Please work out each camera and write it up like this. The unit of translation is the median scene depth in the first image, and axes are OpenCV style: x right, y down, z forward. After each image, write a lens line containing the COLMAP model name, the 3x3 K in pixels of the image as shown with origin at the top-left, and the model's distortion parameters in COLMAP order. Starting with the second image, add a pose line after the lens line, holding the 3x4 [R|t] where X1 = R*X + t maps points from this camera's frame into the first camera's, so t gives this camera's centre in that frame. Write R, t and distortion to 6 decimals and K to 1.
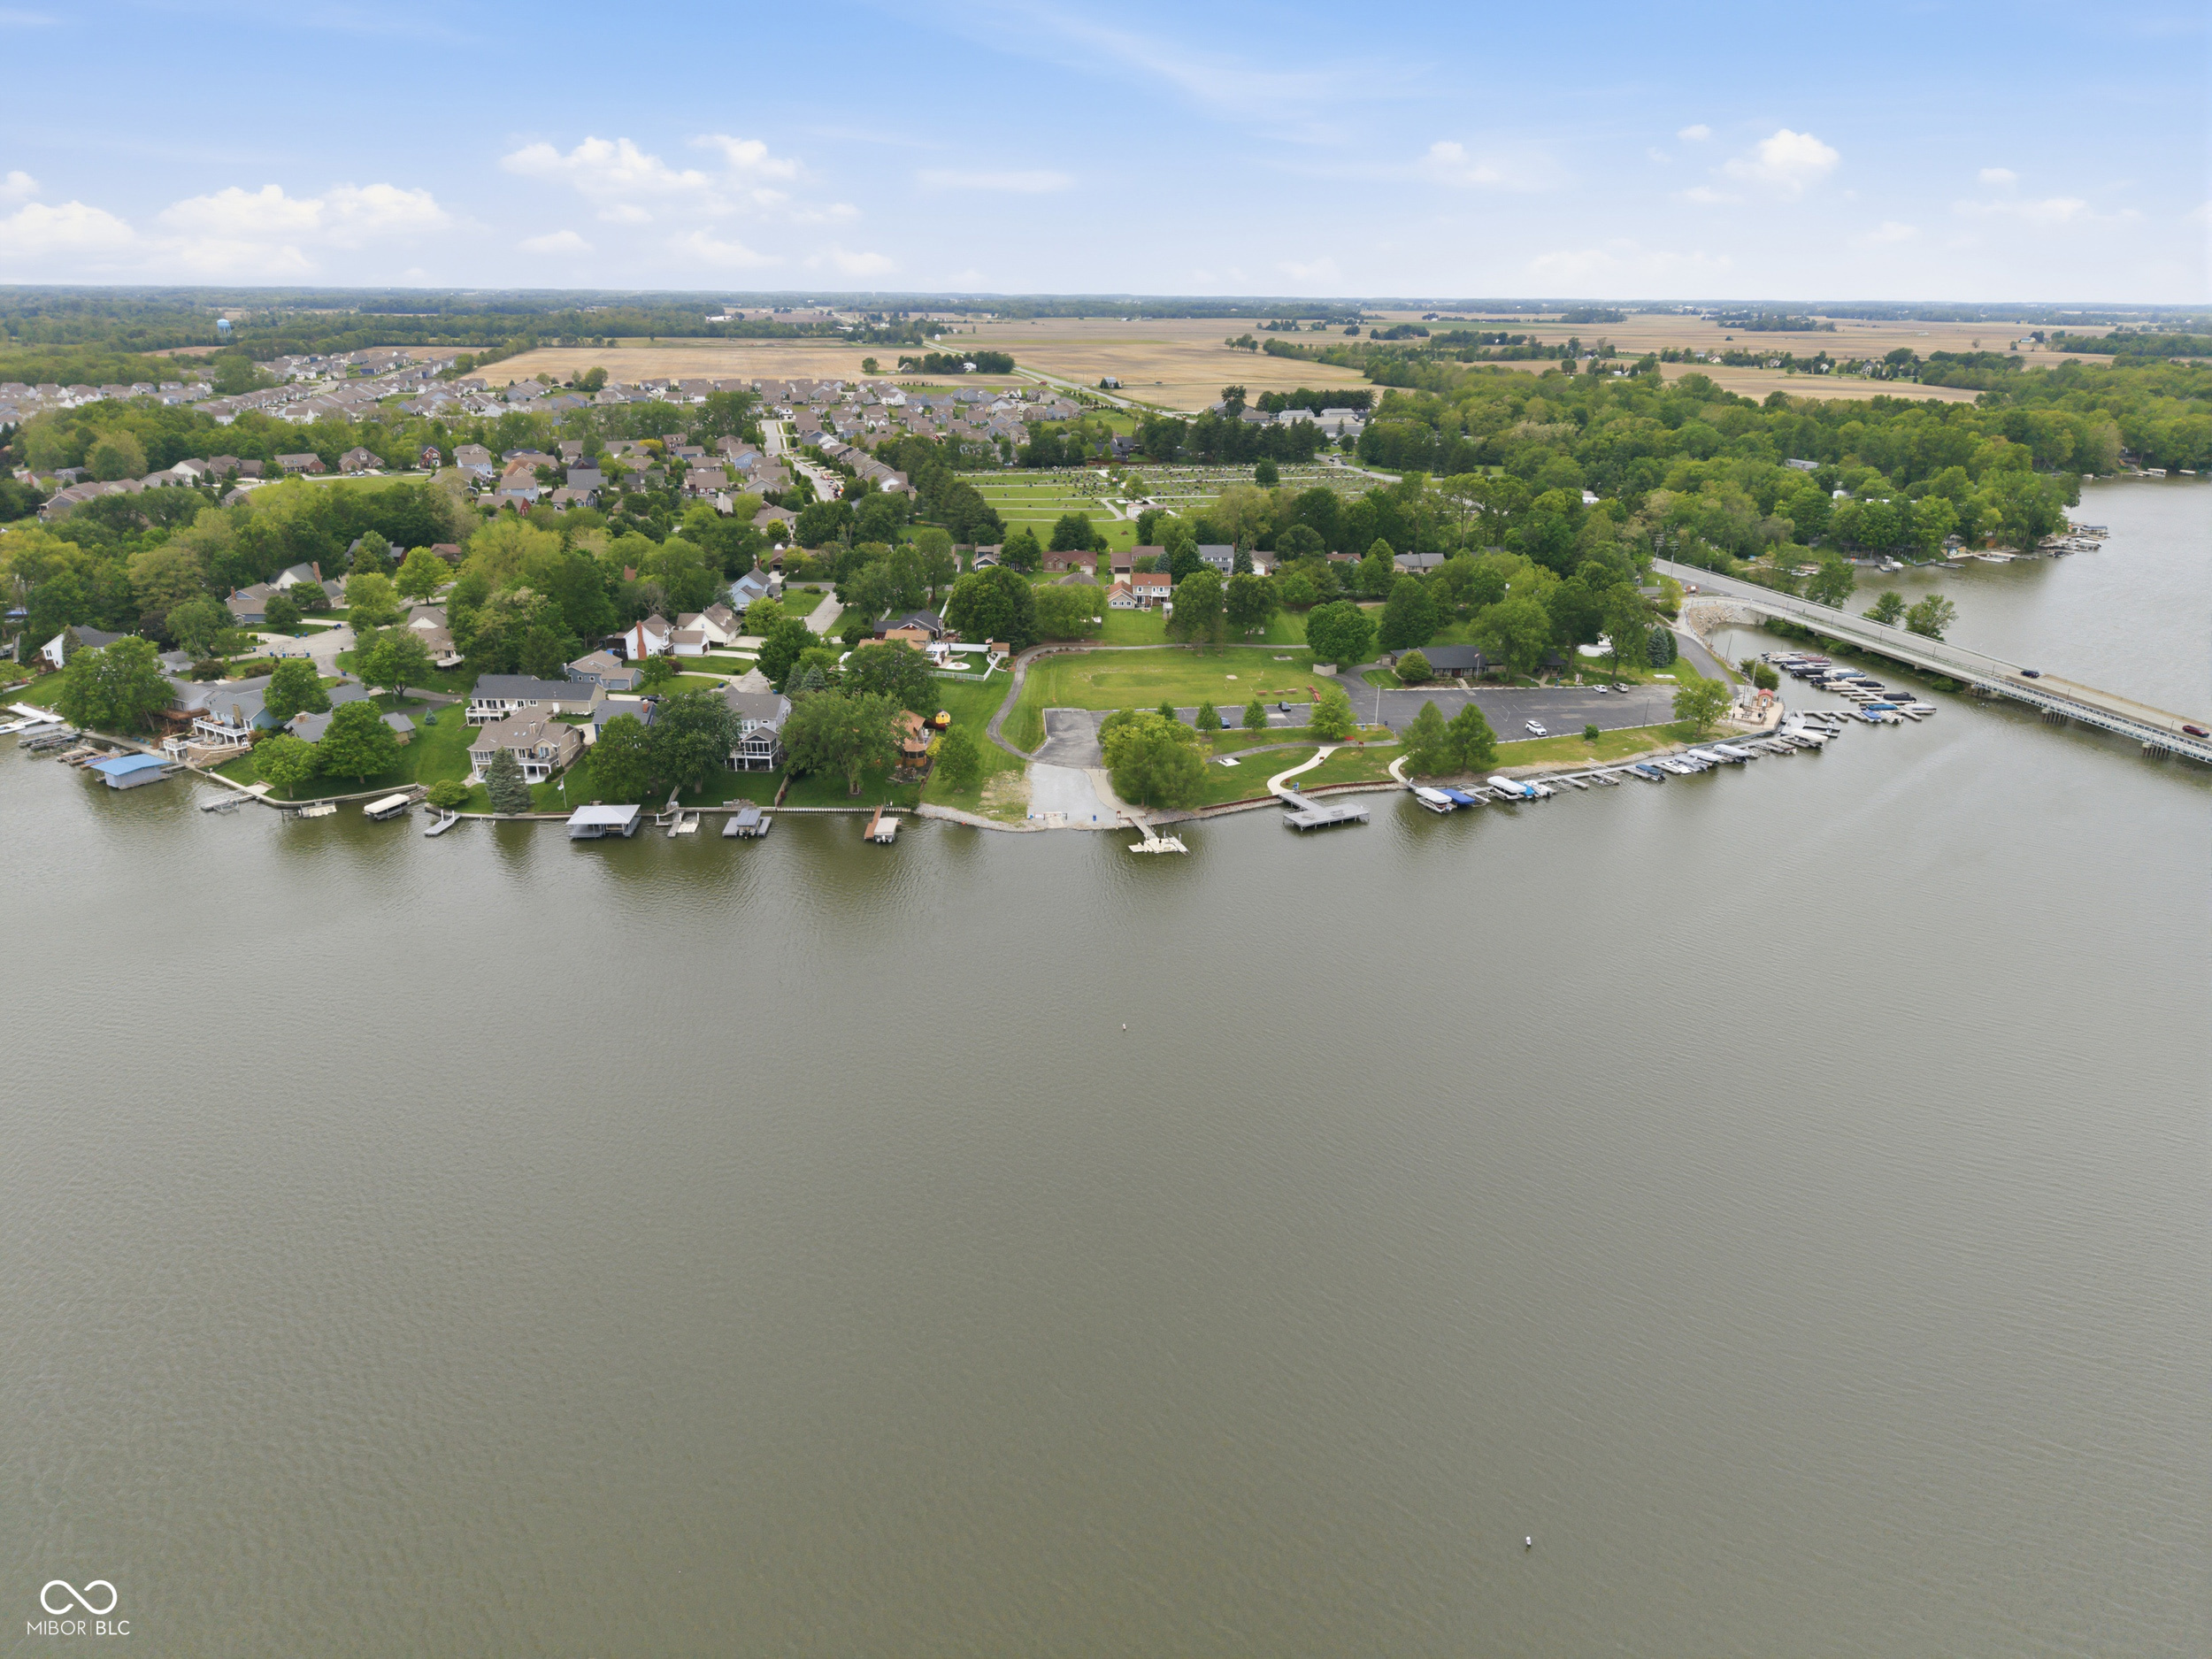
lens RADIAL K [[1526.4, 0, 1109.5], [0, 1526.4, 825.8], [0, 0, 1]] dist [-0.007513, -0.001032]
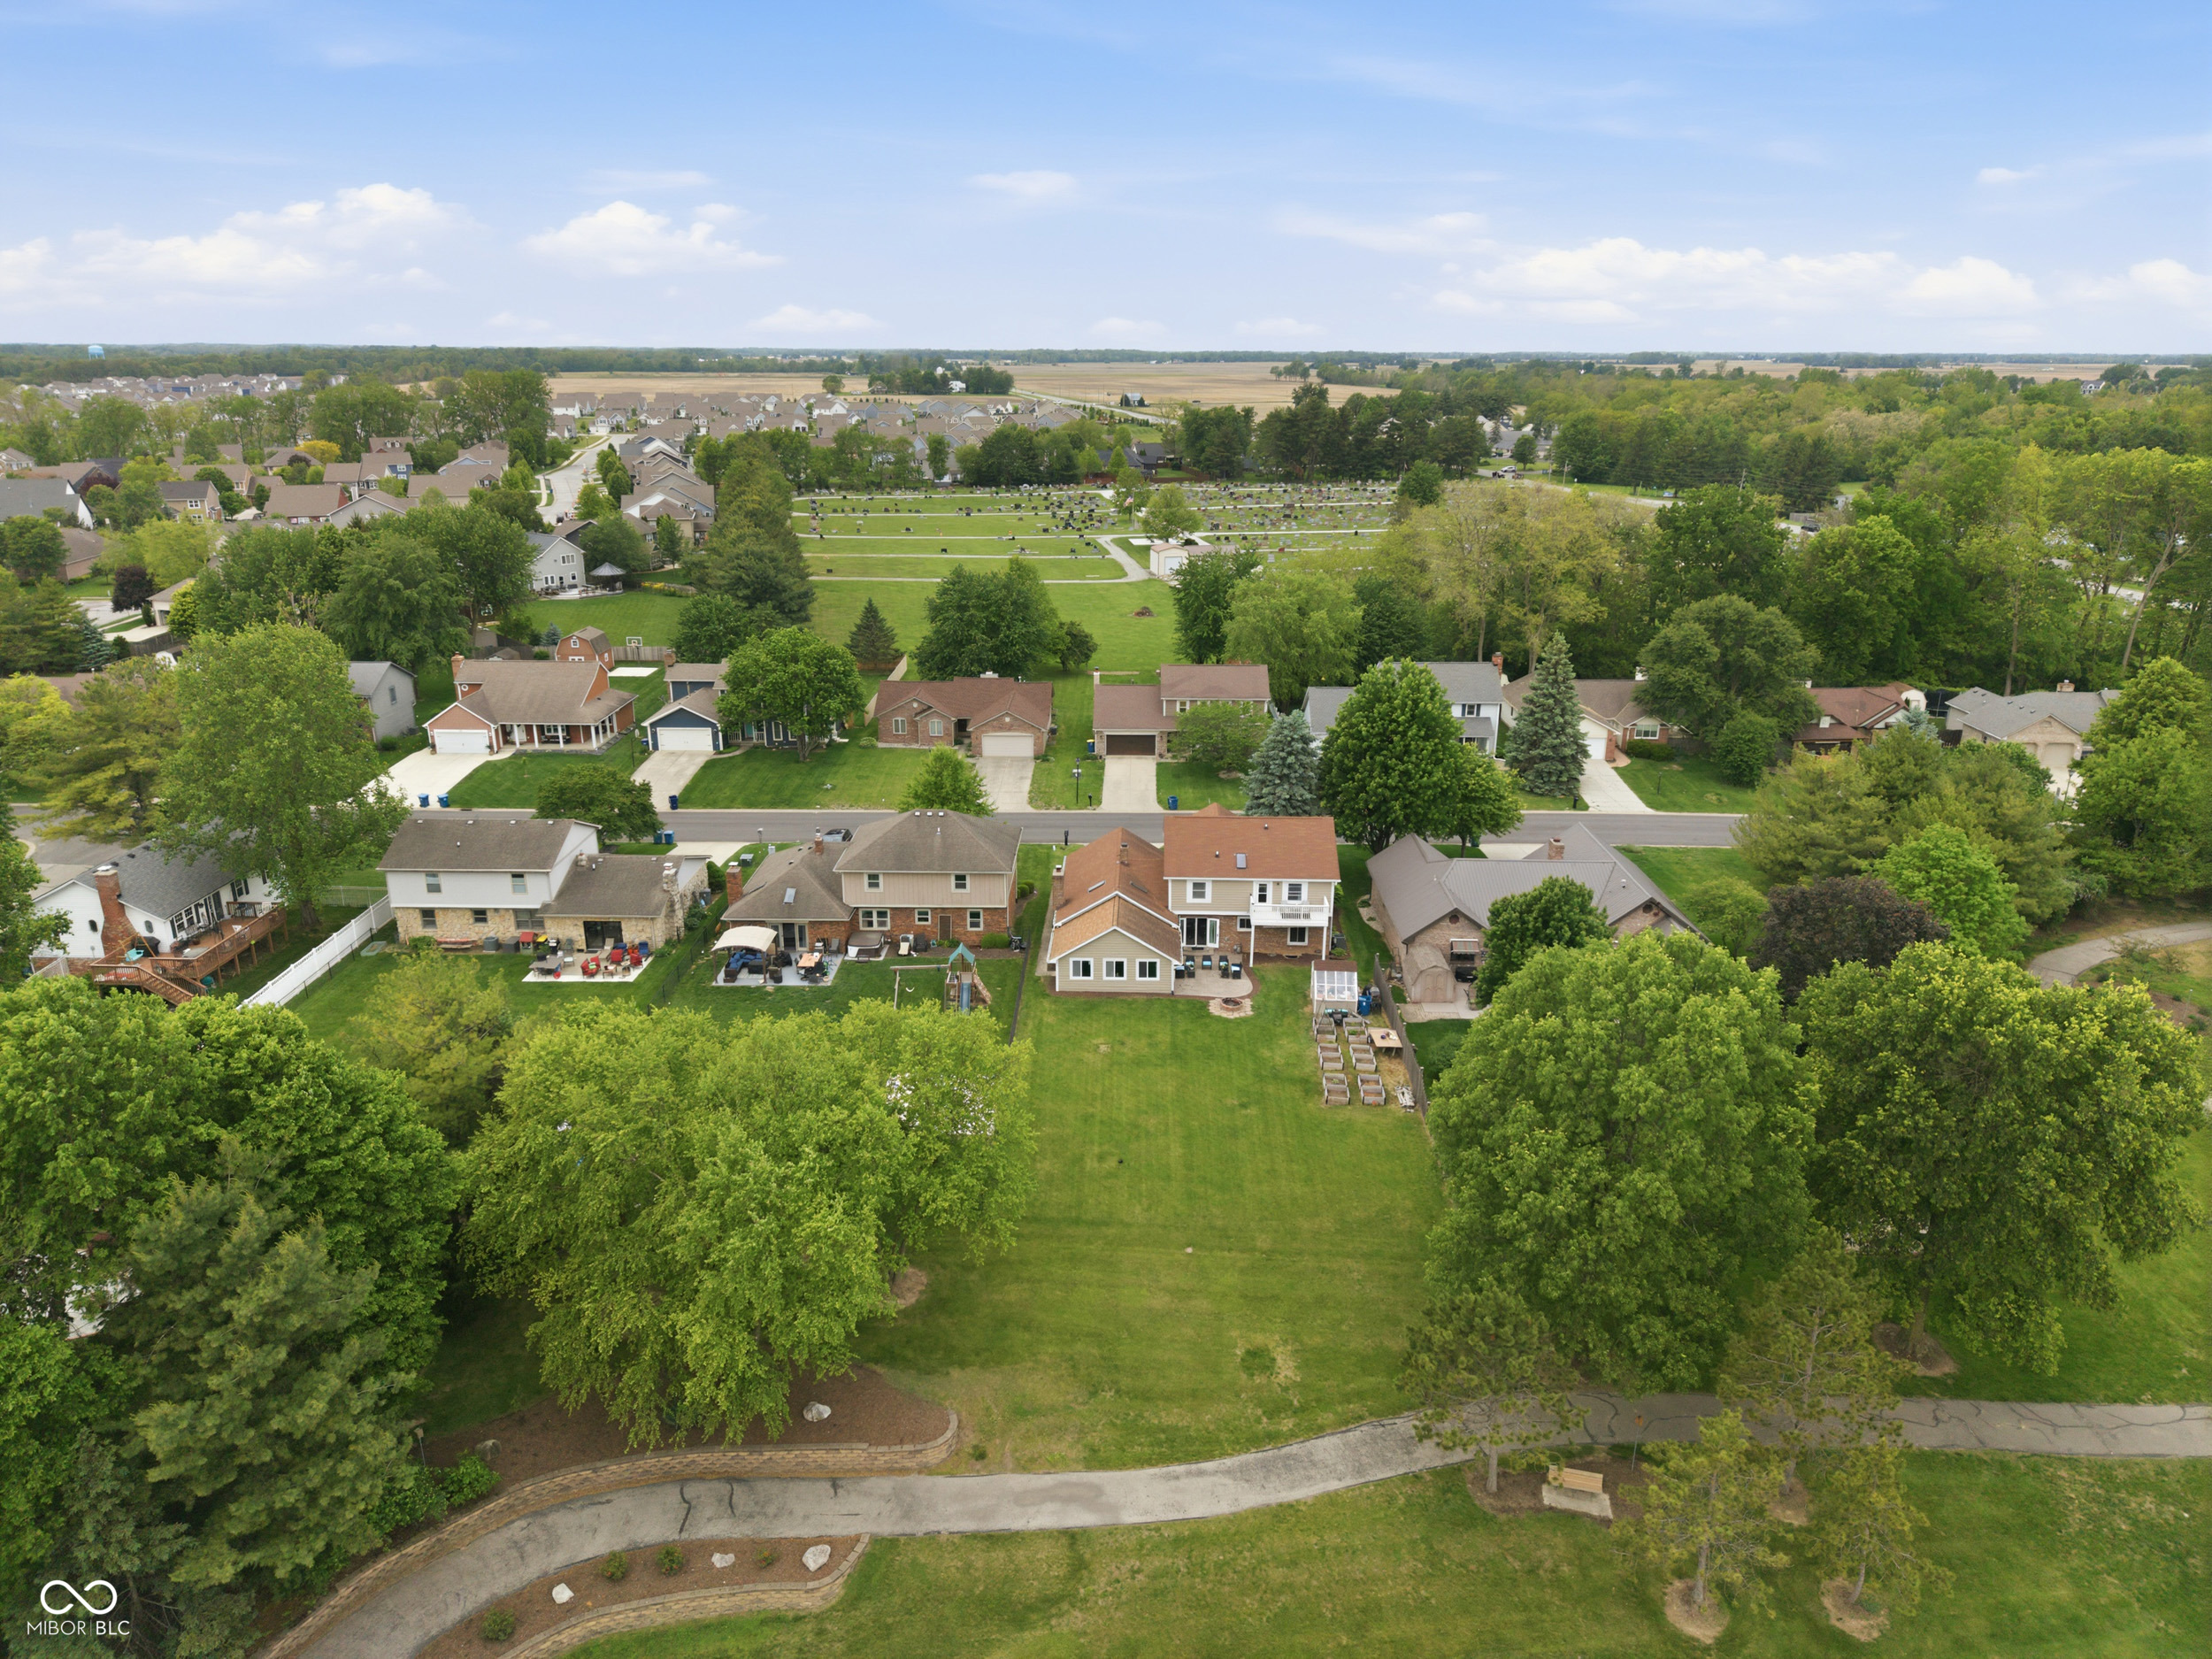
lens RADIAL K [[1526.4, 0, 1103.0], [0, 1526.4, 832.4], [0, 0, 1]] dist [-0.007513, -0.001032]
pose [[0.999726, 0.001553, -0.023367, 0.006865], [-0.002300, 0.999486, -0.031969, -0.096450], [0.023305, 0.032014, 0.999216, 0.476643]]
